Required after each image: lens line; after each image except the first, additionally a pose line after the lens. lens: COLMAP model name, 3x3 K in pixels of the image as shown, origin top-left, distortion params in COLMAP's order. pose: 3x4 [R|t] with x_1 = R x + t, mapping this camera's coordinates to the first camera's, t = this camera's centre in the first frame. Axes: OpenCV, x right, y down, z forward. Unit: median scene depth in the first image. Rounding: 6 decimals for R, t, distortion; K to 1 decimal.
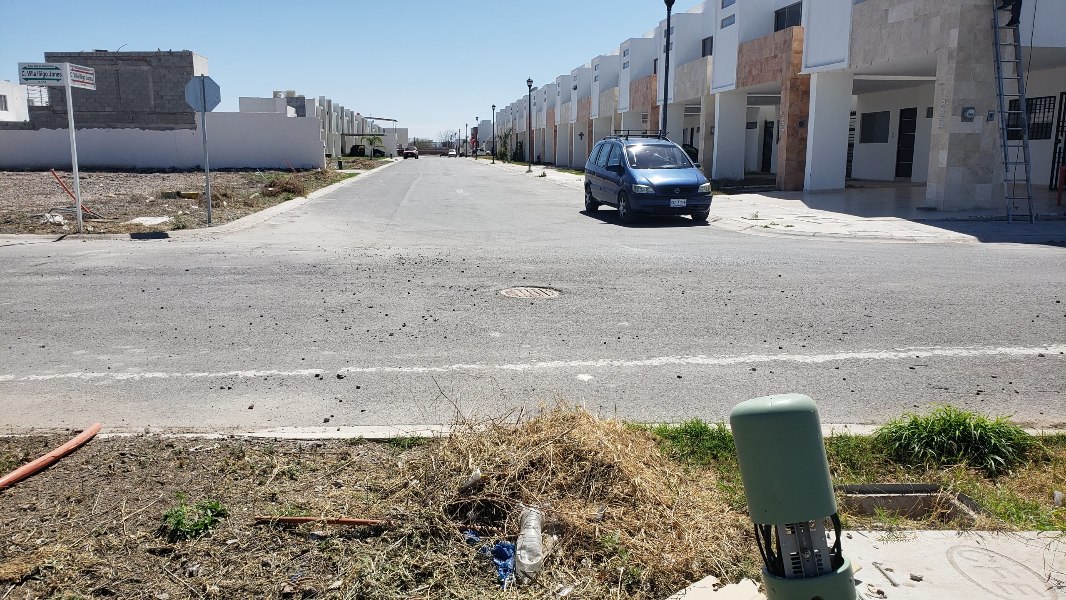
lens RADIAL K [[818.6, 0, 527.5], [0, 818.6, 302.1], [0, 0, 1]] dist [-0.008163, -0.008324]
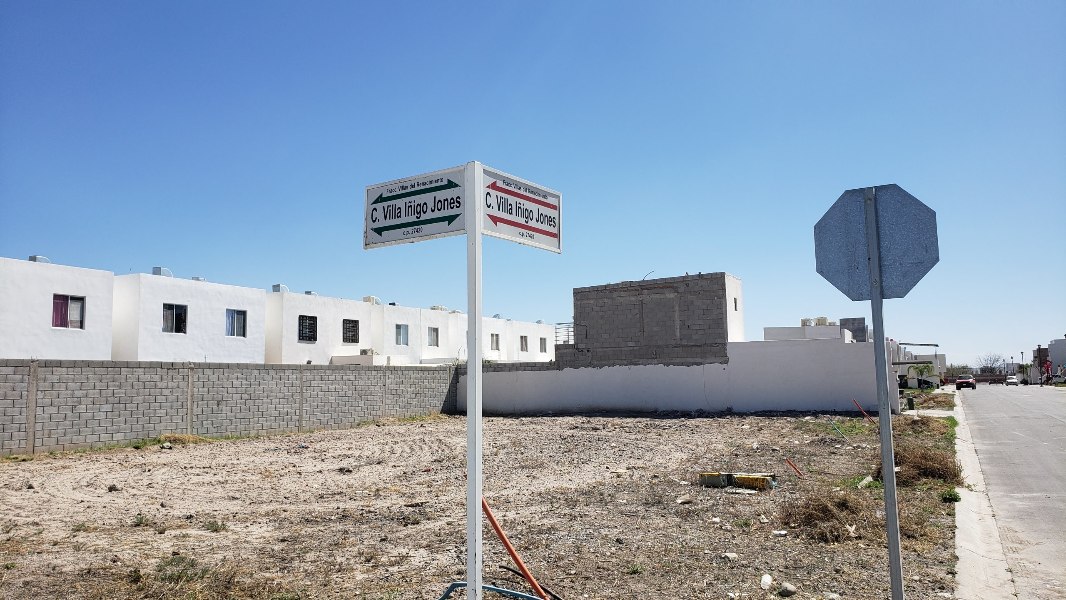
lens RADIAL K [[818.6, 0, 527.5], [0, 818.6, 302.1], [0, 0, 1]] dist [-0.008163, -0.008324]
pose [[0.826797, -0.079840, -0.556805, -0.112652], [-0.077547, 0.964245, -0.253411, -0.048701], [0.557129, 0.252698, 0.791044, 0.231392]]
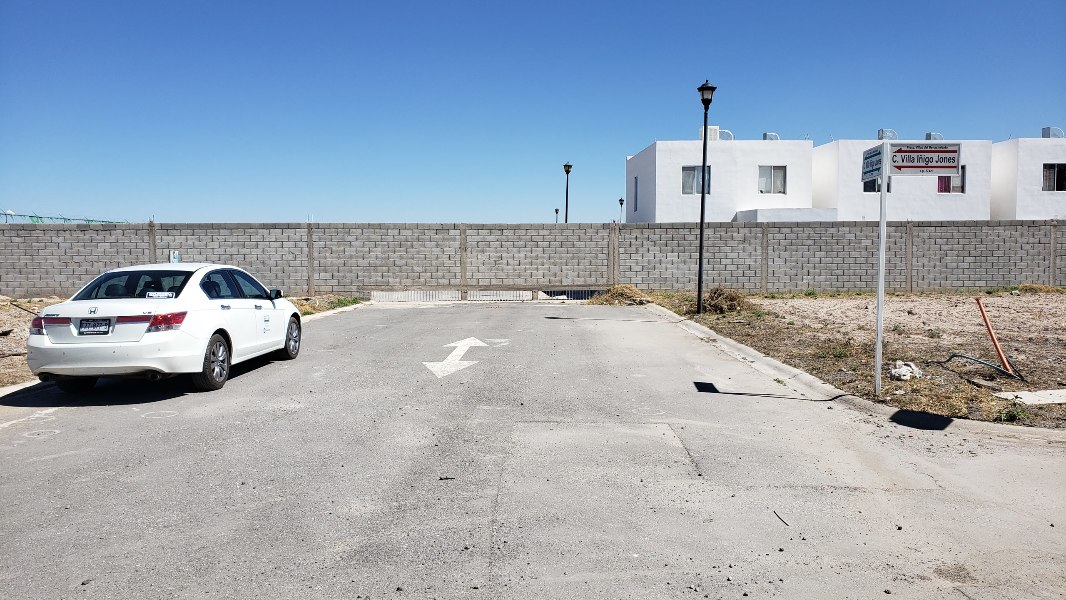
lens RADIAL K [[818.6, 0, 527.5], [0, 818.6, 302.1], [0, 0, 1]] dist [-0.008163, -0.008324]
pose [[-0.098129, 0.055232, -0.993640, 0.042048], [-0.173573, 0.982205, 0.071738, -0.048442], [0.979920, 0.179508, -0.086796, 0.237291]]
